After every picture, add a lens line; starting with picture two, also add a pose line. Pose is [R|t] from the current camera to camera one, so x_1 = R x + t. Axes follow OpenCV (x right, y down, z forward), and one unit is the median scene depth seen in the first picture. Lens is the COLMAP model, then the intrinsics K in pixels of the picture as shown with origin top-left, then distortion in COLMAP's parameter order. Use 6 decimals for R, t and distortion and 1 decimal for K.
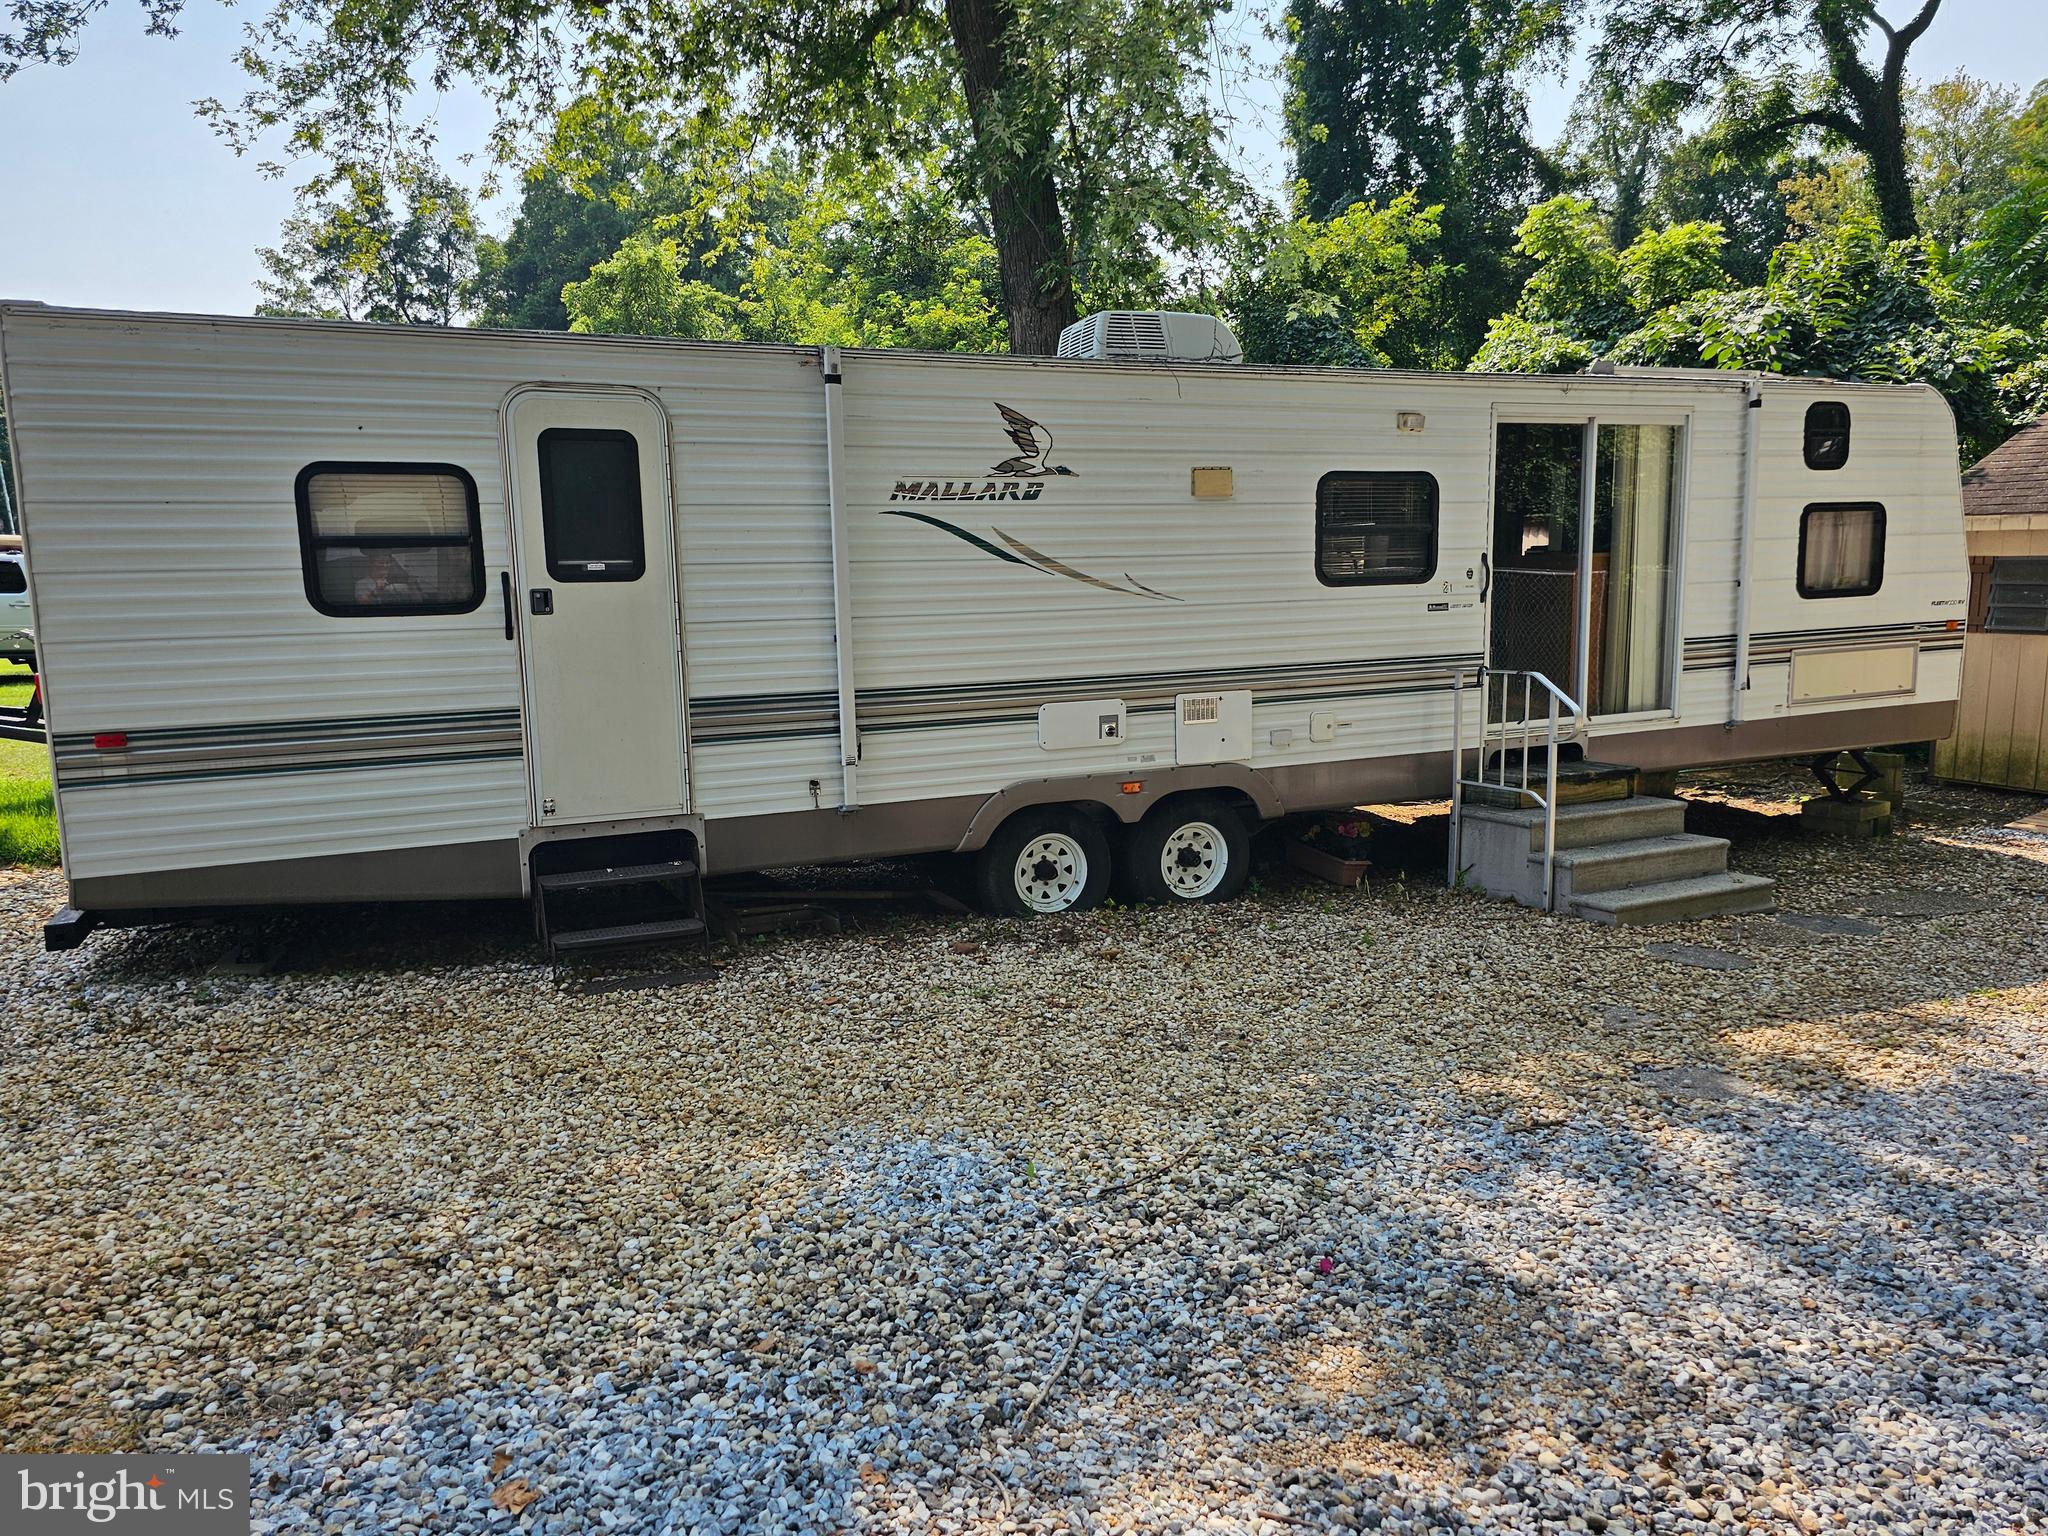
lens RADIAL K [[1366.5, 0, 1017.5], [0, 1366.5, 766.0], [0, 0, 1]] dist [0.050482, -0.047950]
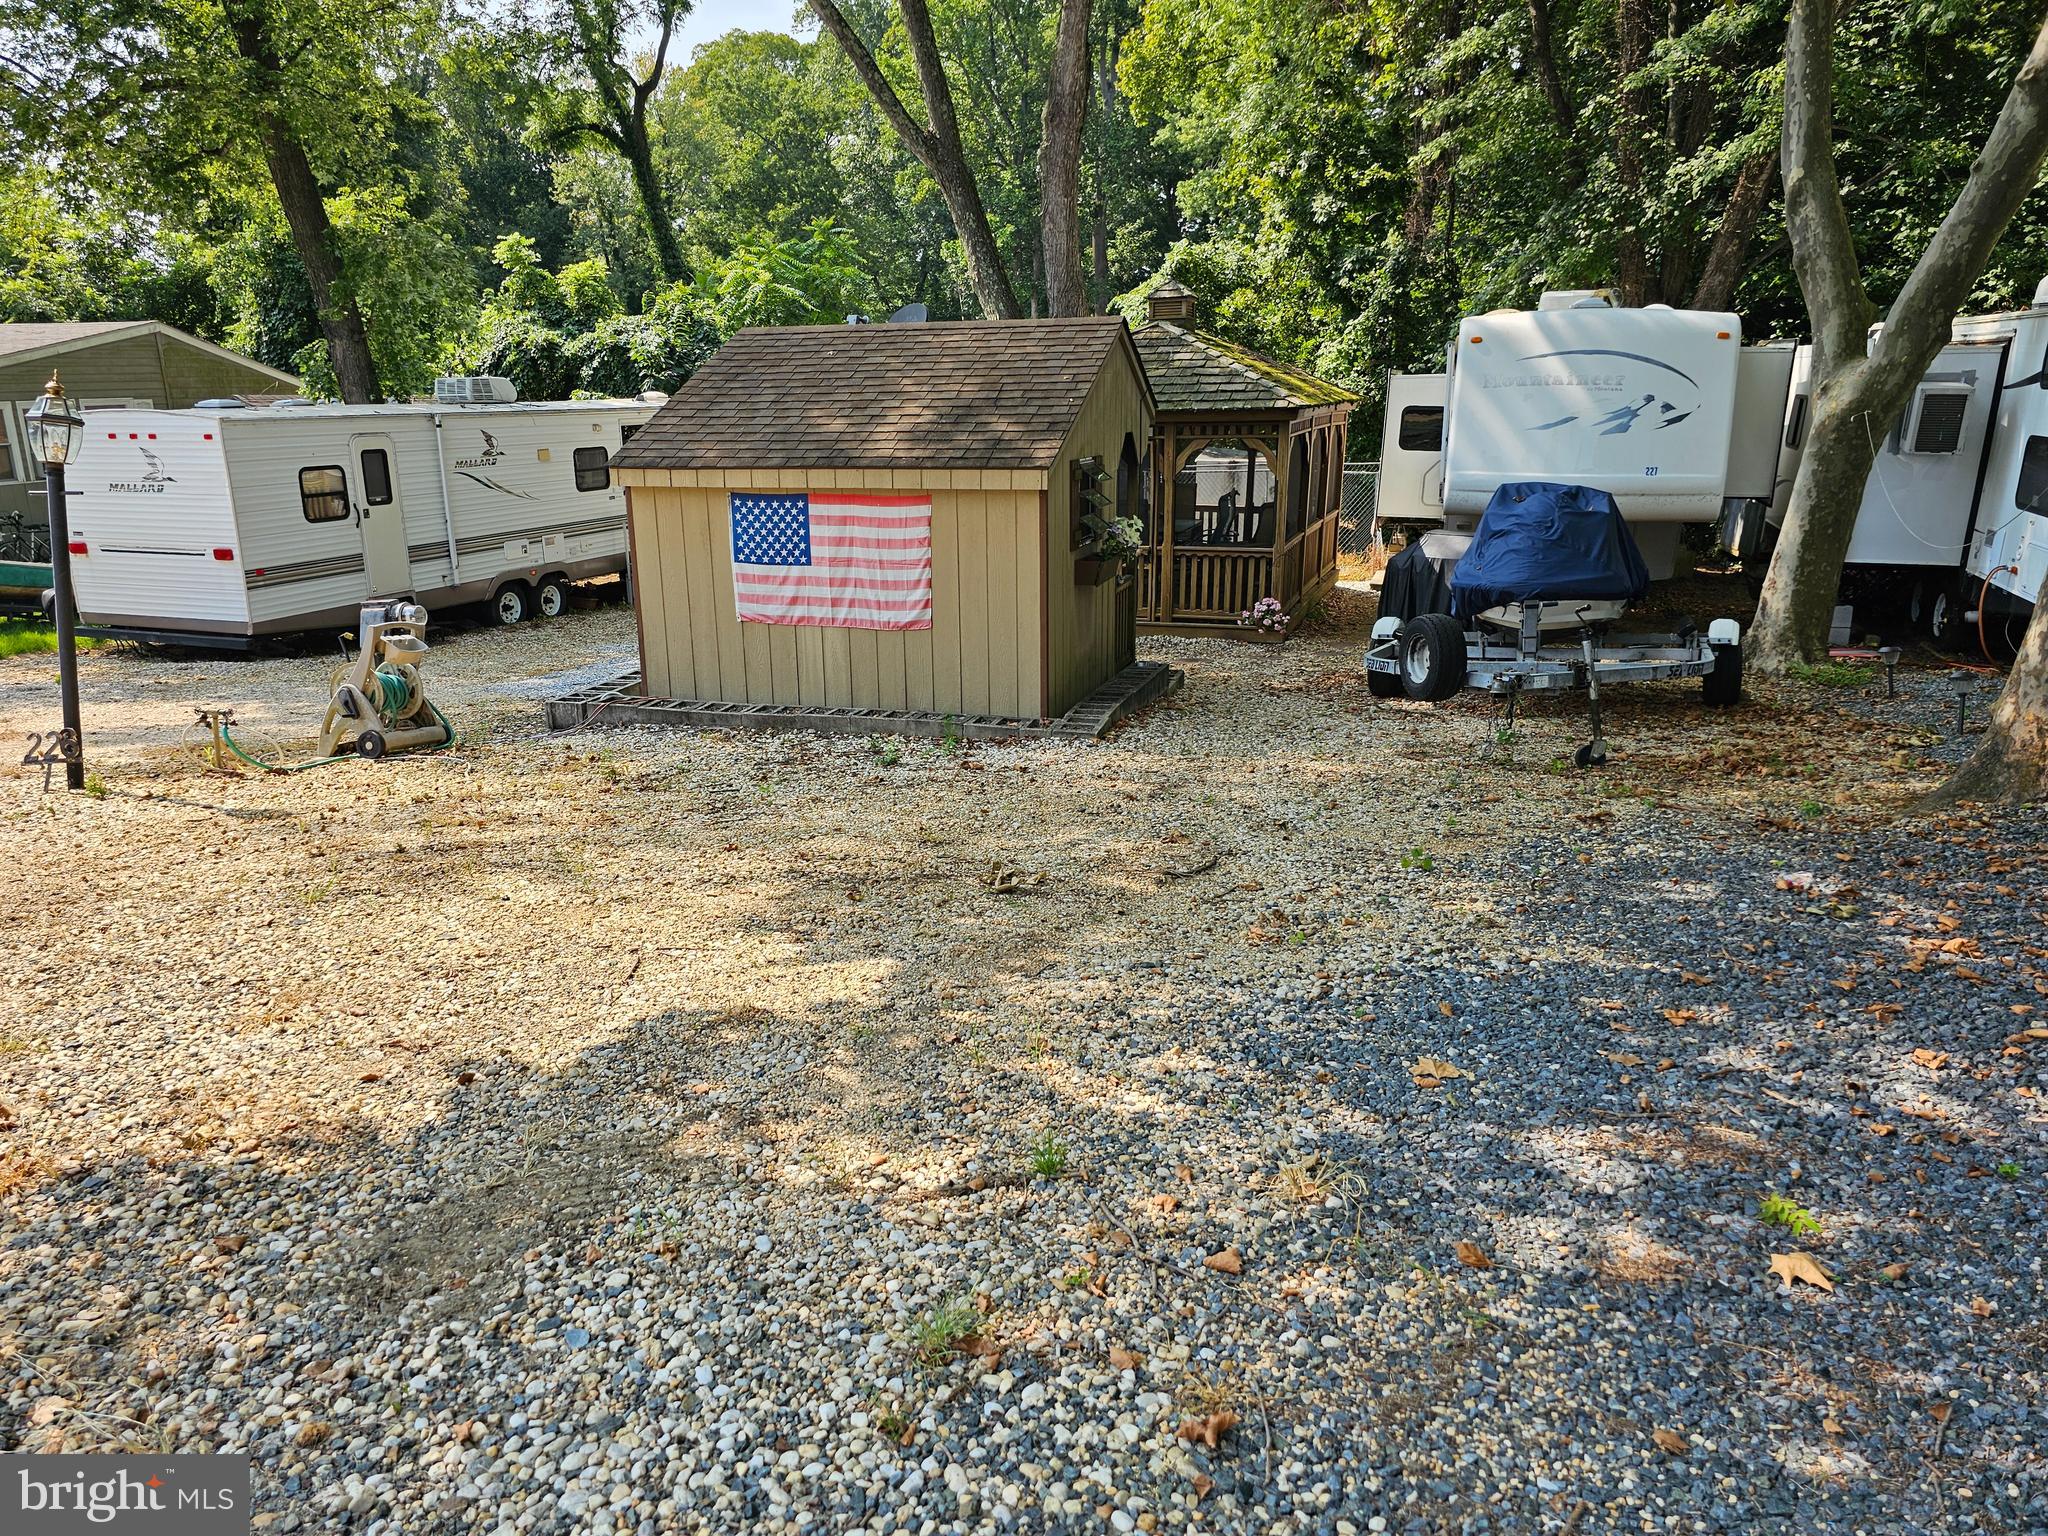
lens RADIAL K [[1366.5, 0, 1019.0], [0, 1366.5, 775.6], [0, 0, 1]] dist [0.050482, -0.047950]
pose [[0.674590, -0.185363, 0.714541, -1.205741], [0.097186, 0.981836, 0.162951, 0.056565], [-0.731767, -0.040482, 0.680351, -1.455125]]
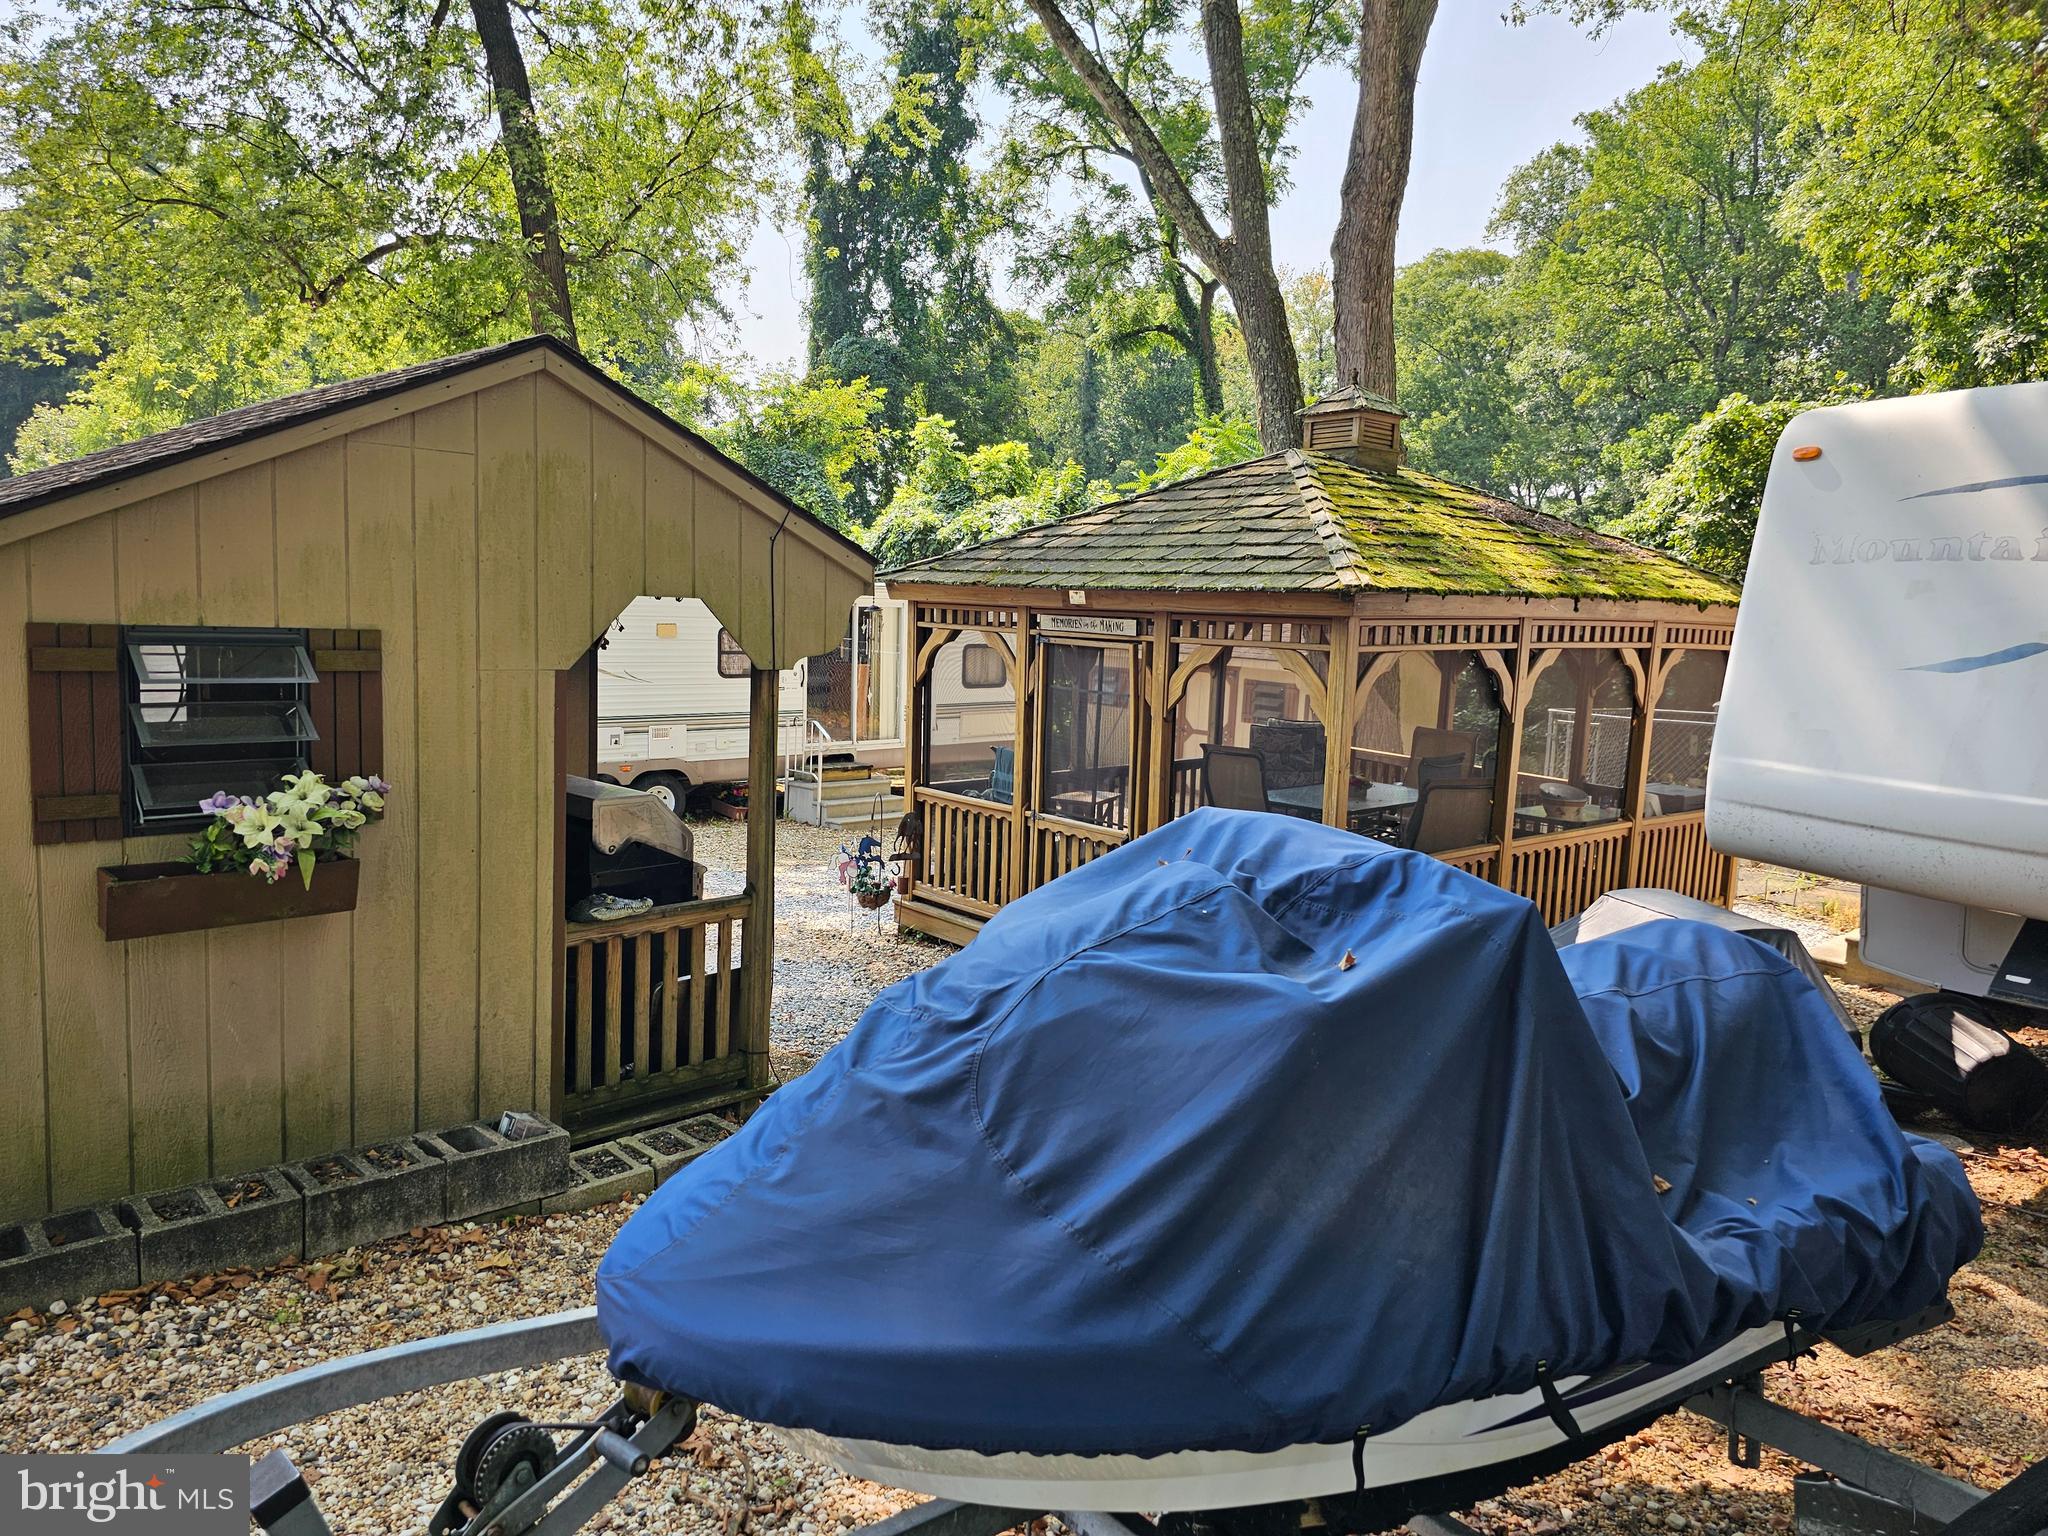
lens RADIAL K [[1366.5, 0, 1018.2], [0, 1366.5, 770.2], [0, 0, 1]] dist [0.050482, -0.047950]
pose [[0.950892, 0.017693, 0.309016, 0.002457], [-0.014377, 0.999812, -0.013006, 0.036459], [-0.309188, 0.007924, 0.950968, -1.216372]]
